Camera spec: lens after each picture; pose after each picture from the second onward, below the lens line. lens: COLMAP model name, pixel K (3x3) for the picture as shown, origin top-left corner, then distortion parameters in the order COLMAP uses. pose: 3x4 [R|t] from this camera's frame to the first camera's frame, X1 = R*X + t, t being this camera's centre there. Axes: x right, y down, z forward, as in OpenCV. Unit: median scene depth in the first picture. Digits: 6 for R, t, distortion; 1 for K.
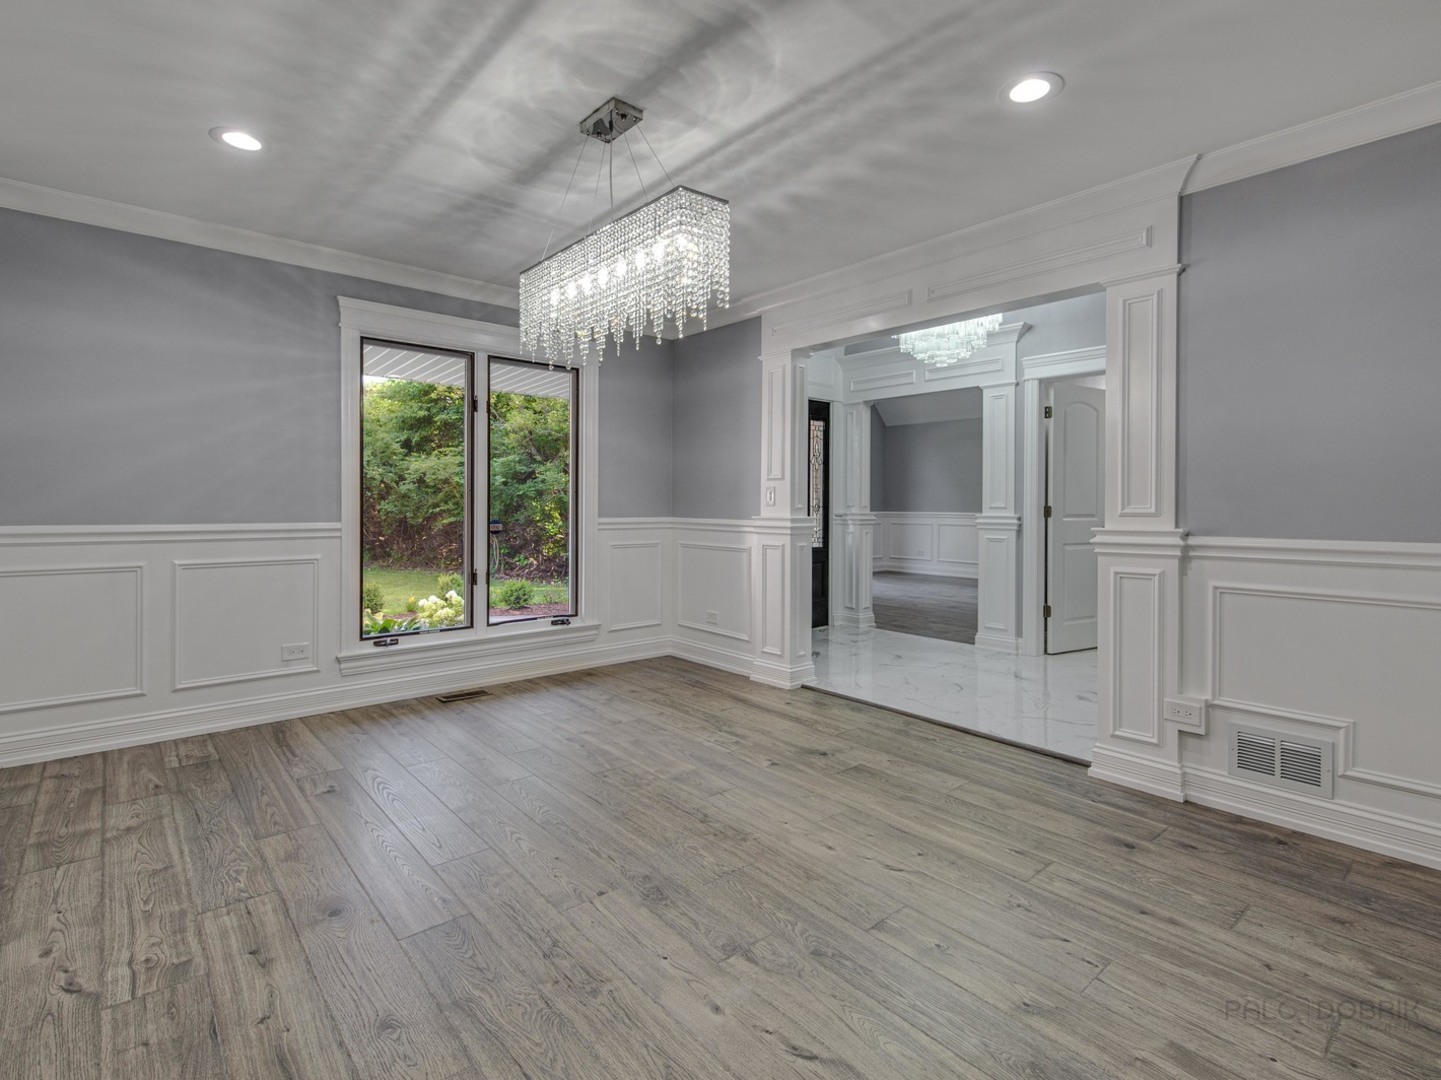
lens RADIAL K [[701.3, 0, 718.7], [0, 701.3, 513.7], [0, 0, 1]] dist [0.001488, -0.001670]
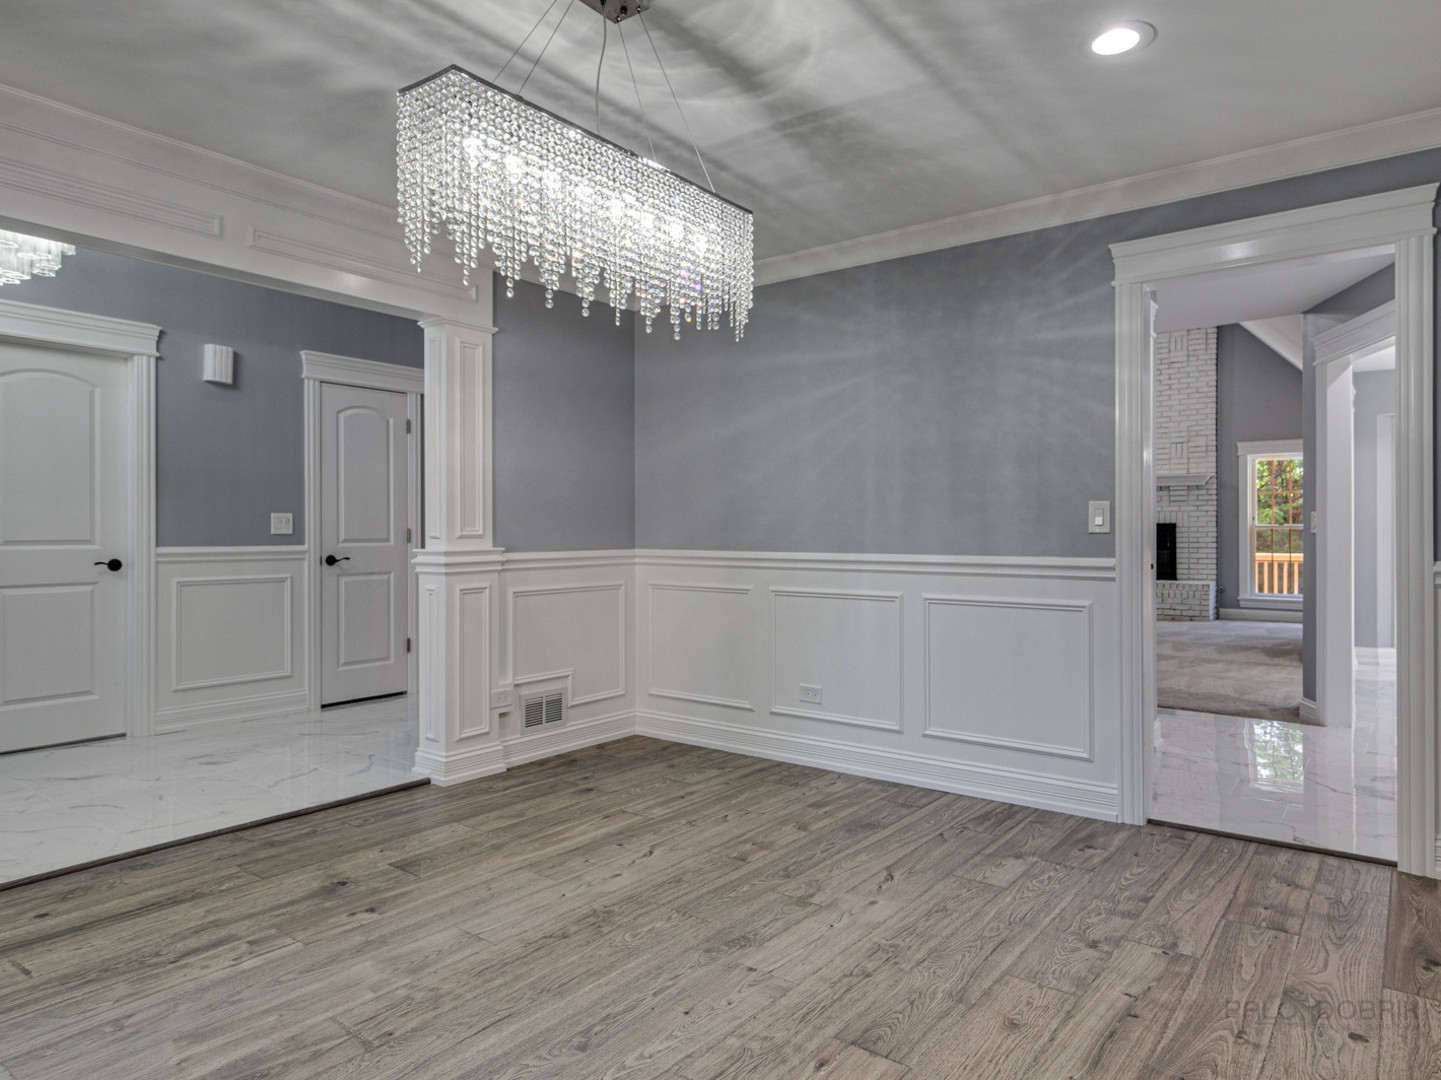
lens RADIAL K [[905.2, 0, 720.5], [0, 905.2, 540.0], [0, 0, 1]] dist [0.002799, 0.002035]
pose [[-0.201554, -0.017044, 0.979329, -0.994362], [0.012247, 0.999727, 0.019920, -0.018445], [-0.979401, 0.016008, -0.201290, 0.986832]]
